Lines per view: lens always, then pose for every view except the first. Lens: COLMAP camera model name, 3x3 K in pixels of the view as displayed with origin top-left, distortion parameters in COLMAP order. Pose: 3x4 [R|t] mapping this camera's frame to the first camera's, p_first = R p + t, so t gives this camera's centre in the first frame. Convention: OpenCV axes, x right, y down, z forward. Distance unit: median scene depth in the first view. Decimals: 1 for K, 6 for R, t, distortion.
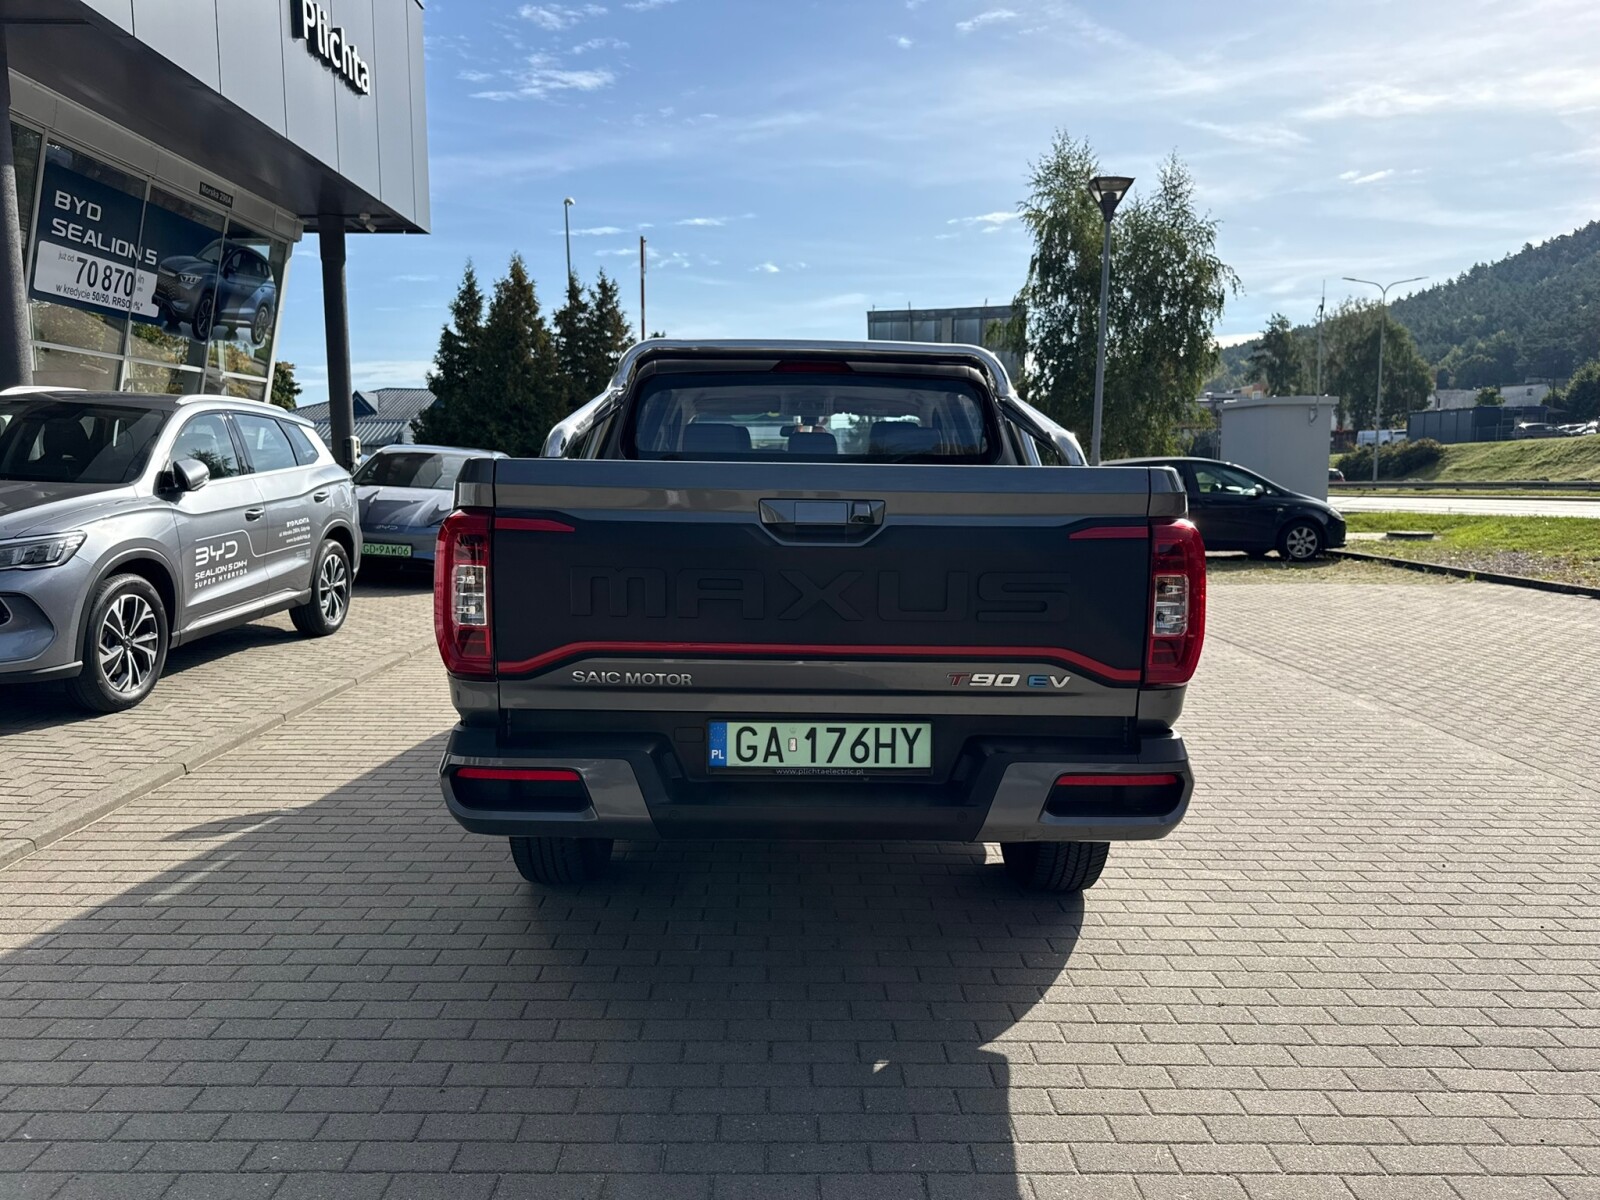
lens RADIAL K [[1125.7, 0, 798.6], [0, 1125.7, 589.9], [0, 0, 1]] dist [0.012046, -0.018246]
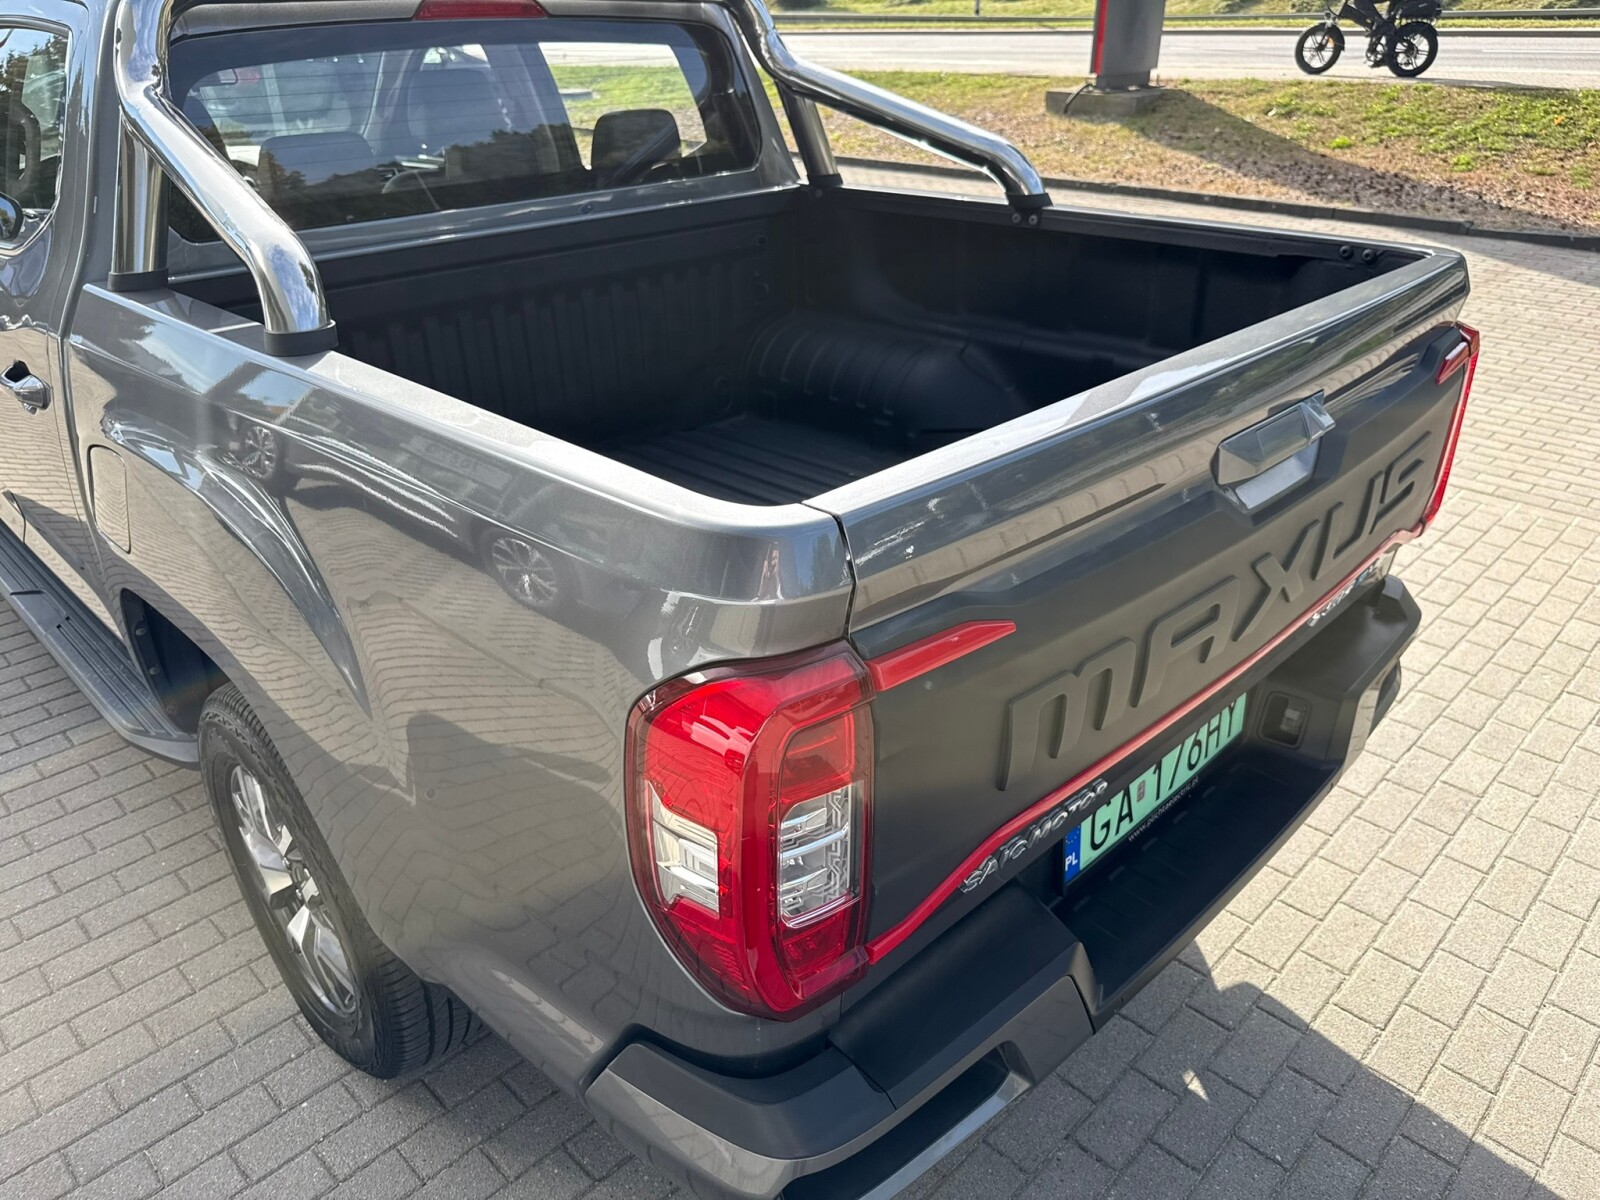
lens RADIAL K [[1125.7, 0, 797.9], [0, 1125.7, 584.7], [0, 0, 1]] dist [0.012046, -0.018246]
pose [[0.715667, -0.335359, 0.612663, -0.090669], [0.088149, 0.913540, 0.397083, -0.043567], [-0.692857, -0.230173, 0.683352, 0.134074]]
